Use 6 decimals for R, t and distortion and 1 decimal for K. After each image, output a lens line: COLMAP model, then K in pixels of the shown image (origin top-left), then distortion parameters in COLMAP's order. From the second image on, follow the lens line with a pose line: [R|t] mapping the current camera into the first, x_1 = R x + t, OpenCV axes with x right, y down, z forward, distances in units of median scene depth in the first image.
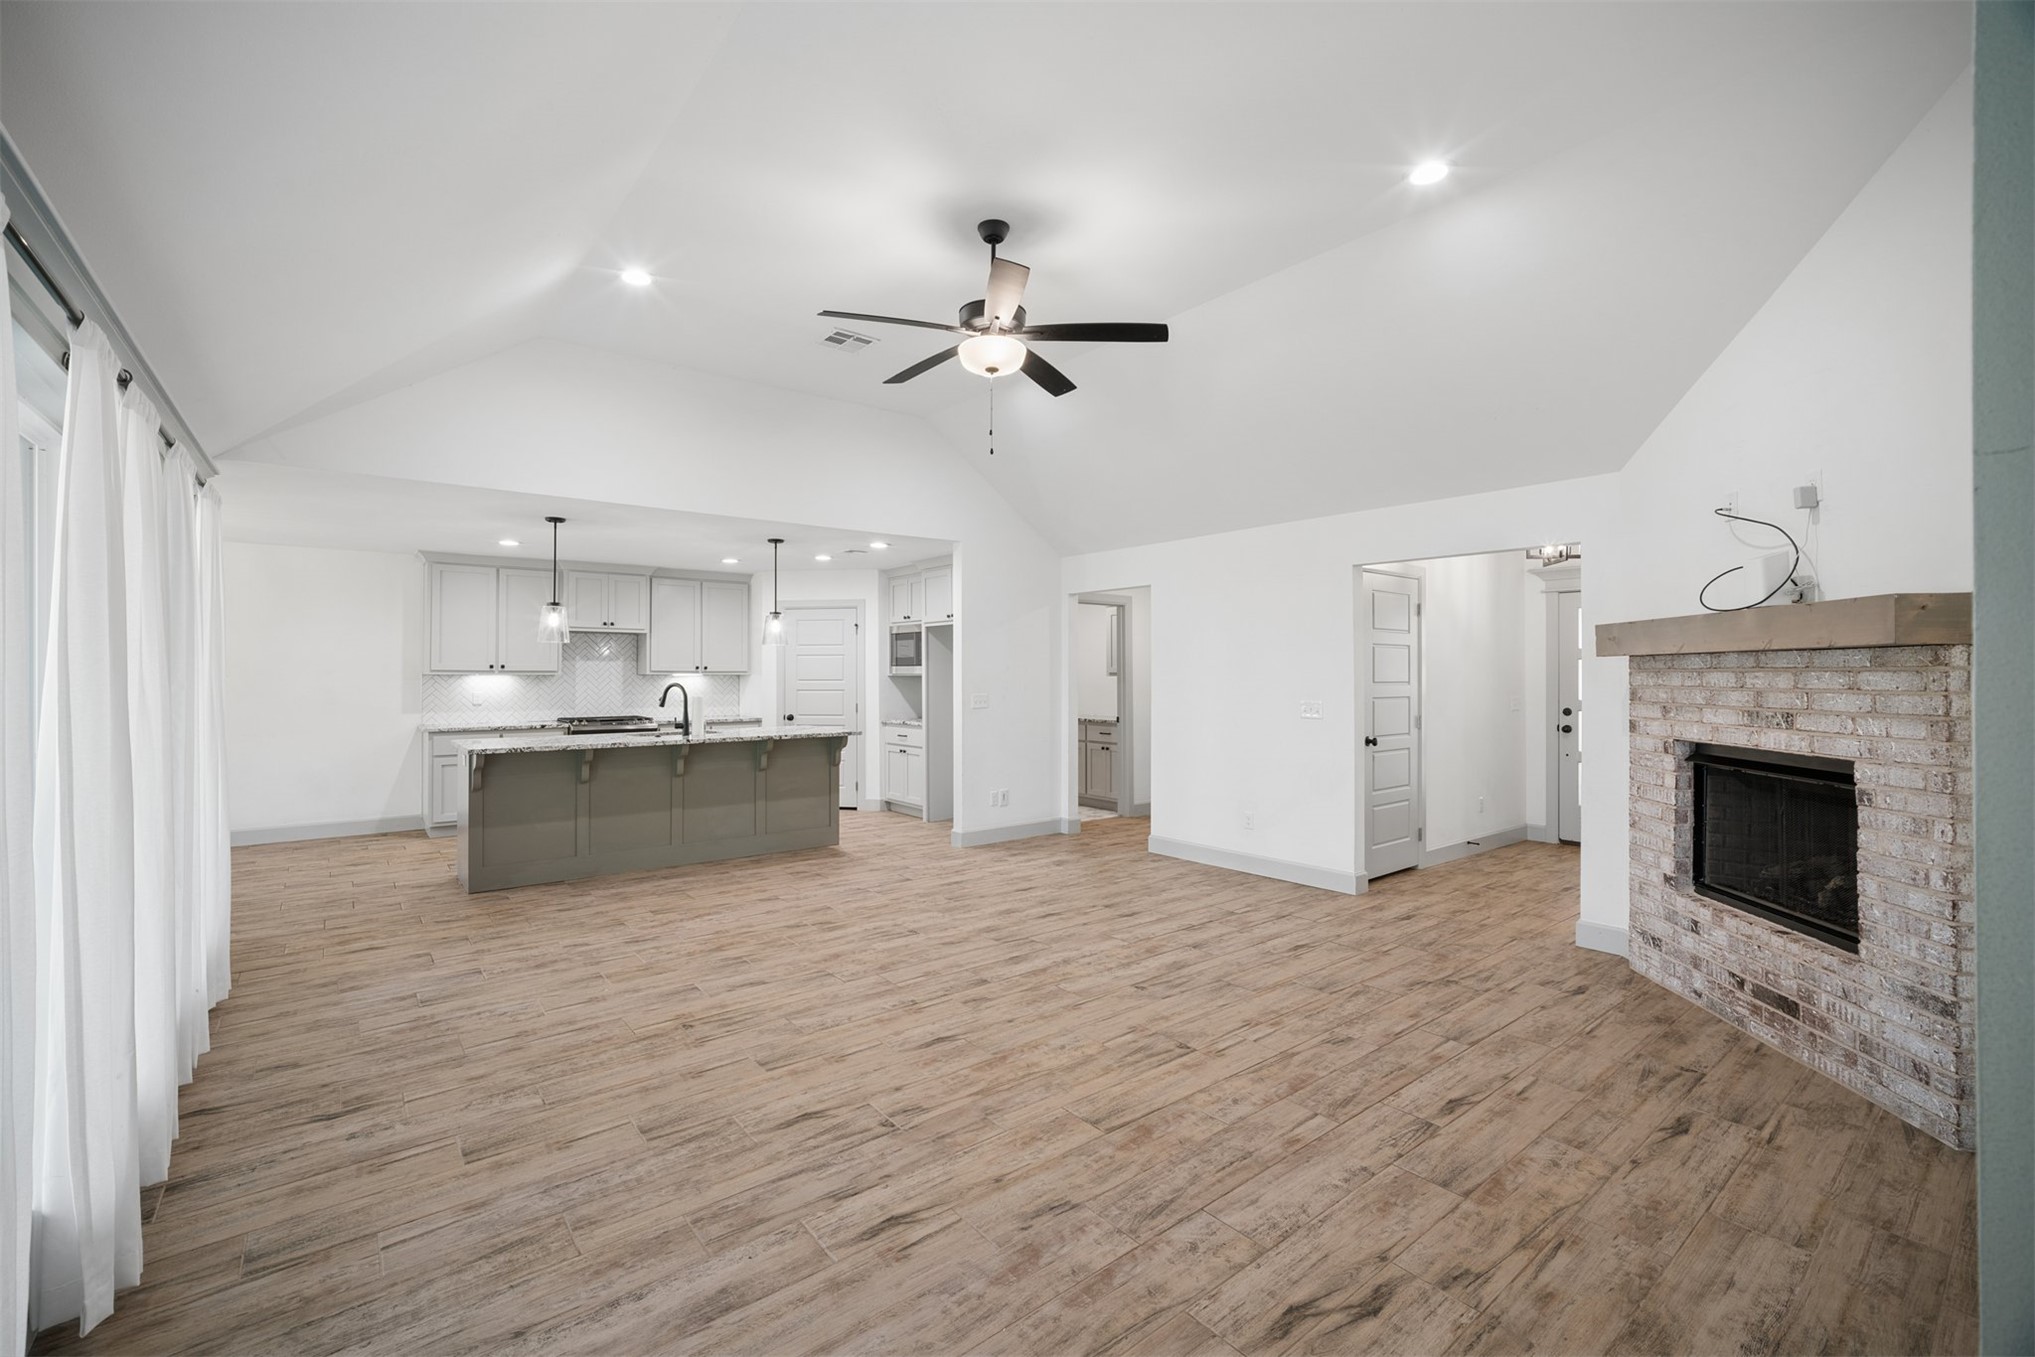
lens RADIAL K [[852.2, 0, 998.9], [0, 852.2, 666.9], [0, 0, 1]] dist [-0.022594, 0.010895]
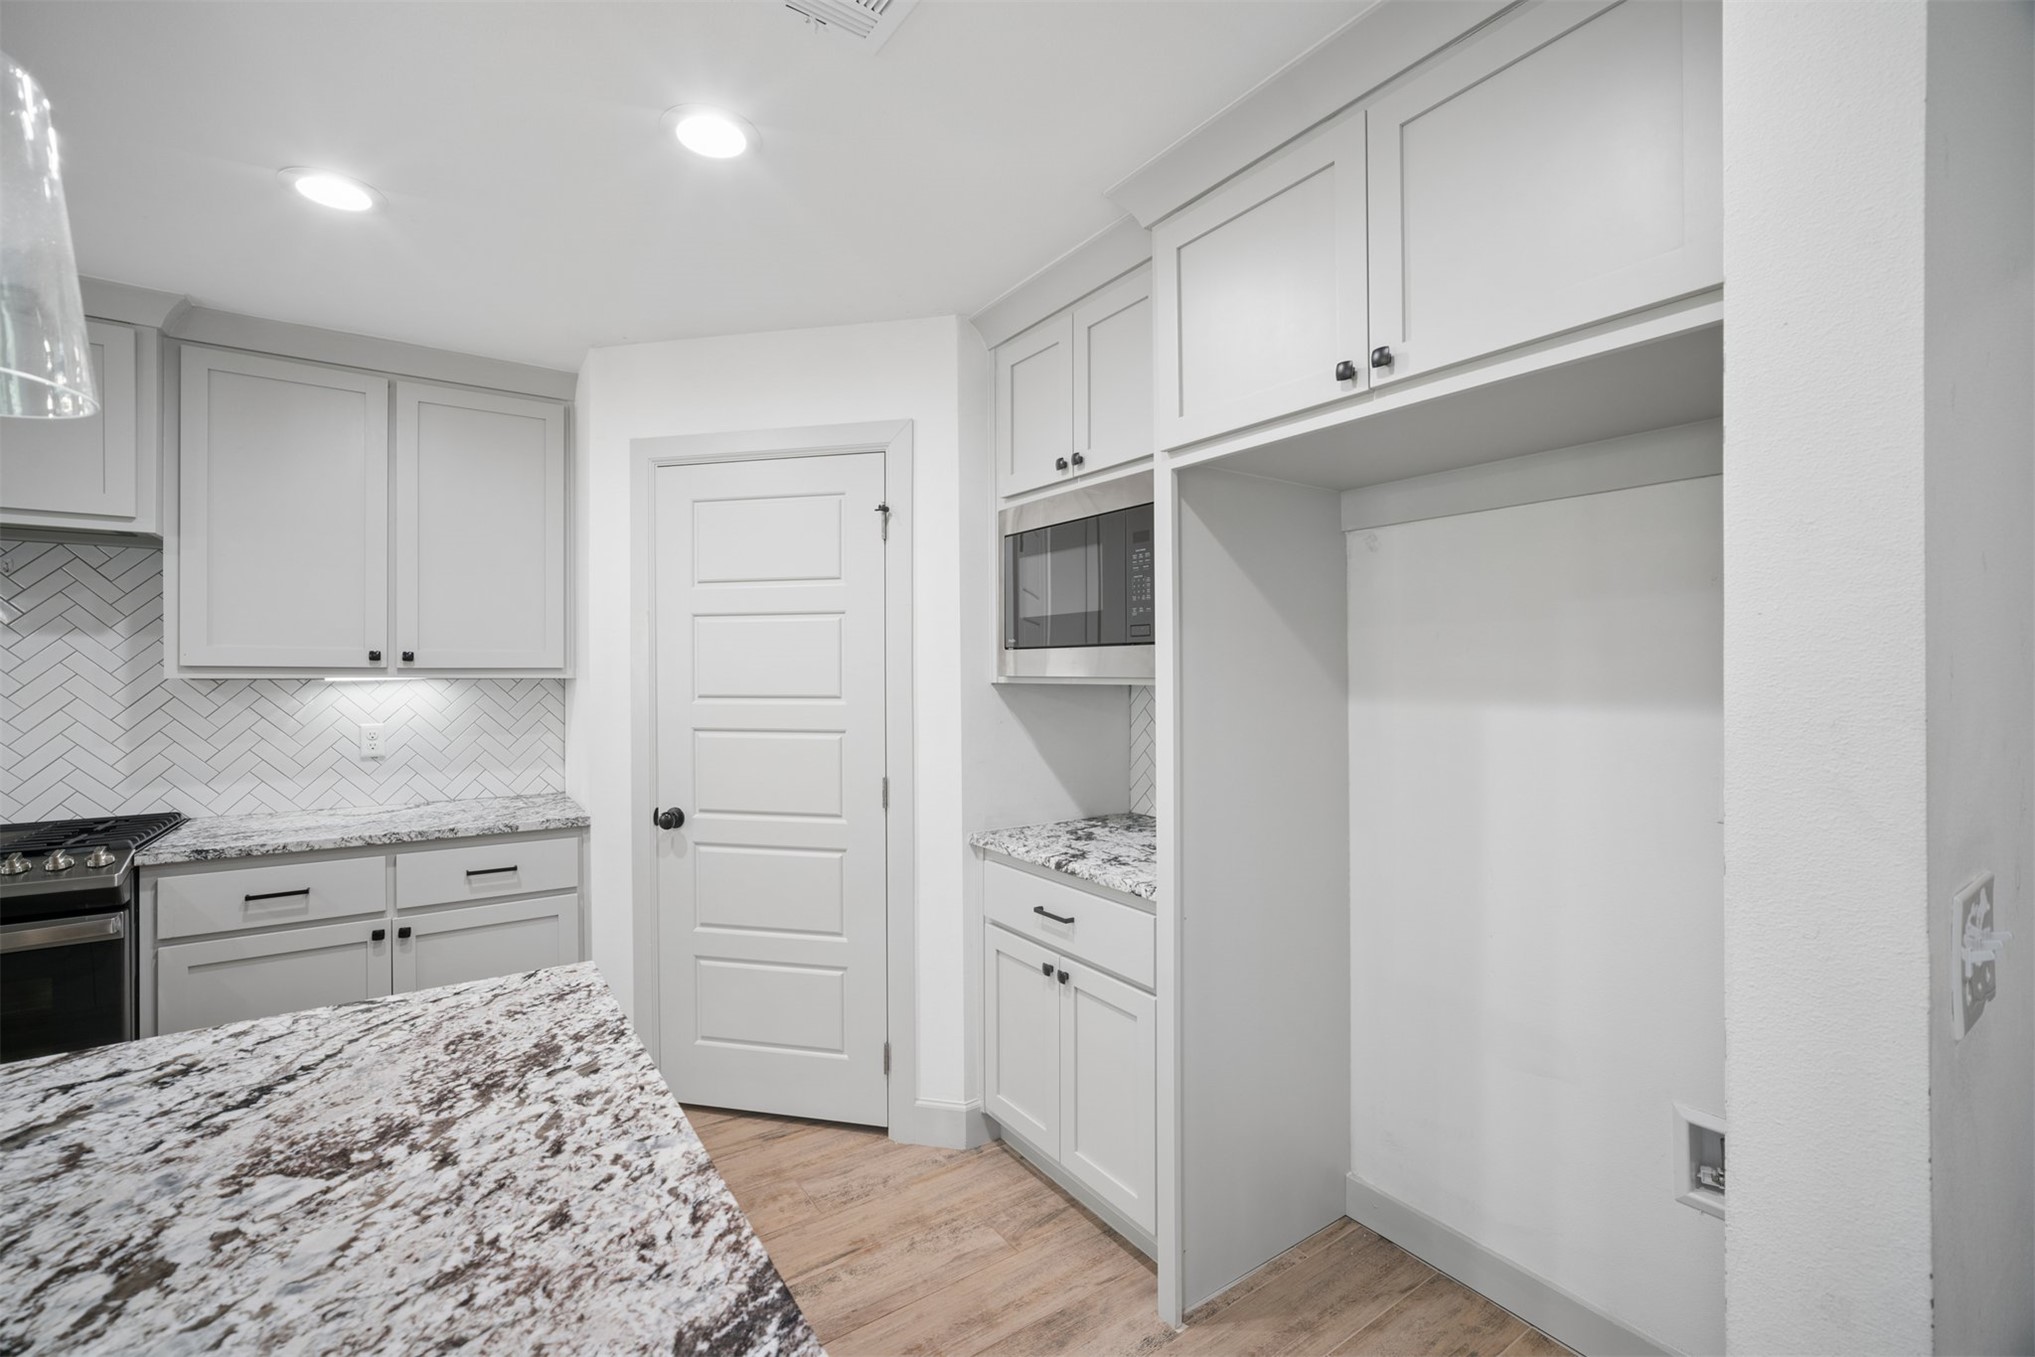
lens RADIAL K [[852.0, 0, 1002.9], [0, 852.0, 672.7], [0, 0, 1]] dist [-0.020345, 0.009408]
pose [[0.997869, 0.000054, -0.065254, -0.252818], [0.000667, 0.999939, 0.011033, 0.009393], [0.065251, -0.011053, 0.997808, 1.670343]]
